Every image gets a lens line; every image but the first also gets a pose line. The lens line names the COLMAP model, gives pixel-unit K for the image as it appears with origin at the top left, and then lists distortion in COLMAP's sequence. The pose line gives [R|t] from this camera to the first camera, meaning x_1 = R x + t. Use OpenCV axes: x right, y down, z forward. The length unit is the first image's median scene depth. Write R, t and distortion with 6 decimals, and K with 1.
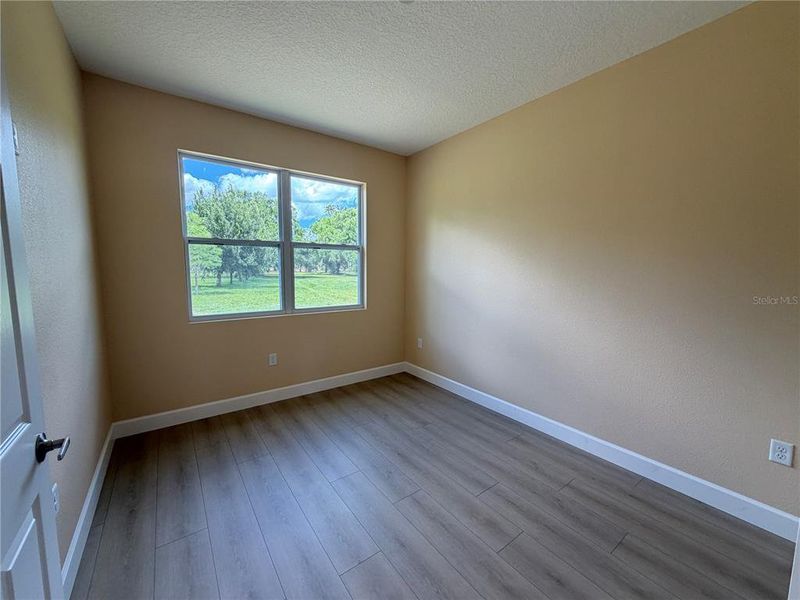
lens RADIAL K [[318.9, 0, 398.2], [0, 318.9, 298.5], [0, 0, 1]] dist [-0.001854, -0.000233]
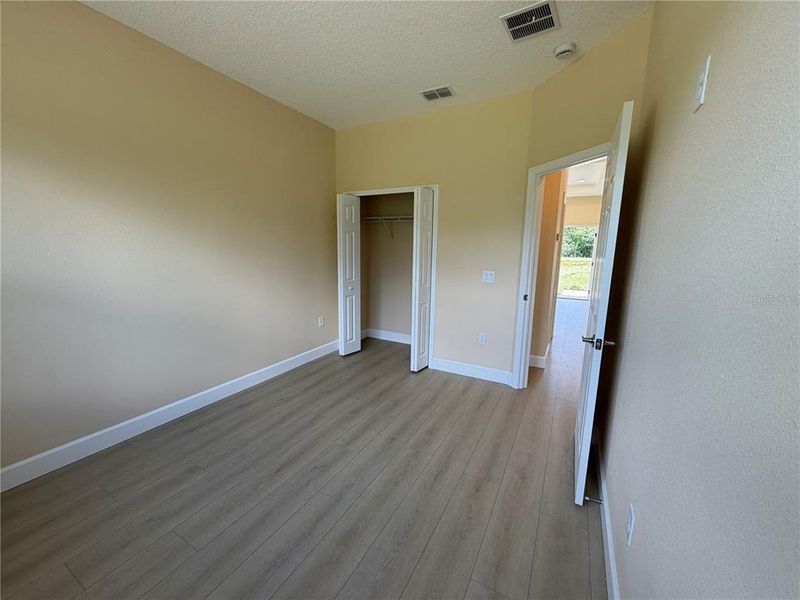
lens RADIAL K [[318.9, 0, 398.2], [0, 318.9, 298.5], [0, 0, 1]] dist [-0.001854, -0.000233]
pose [[-0.422048, -0.162617, 0.891870, -0.822974], [0.071543, 0.974738, 0.211582, -0.108360], [-0.903746, 0.153105, -0.399752, 1.010565]]
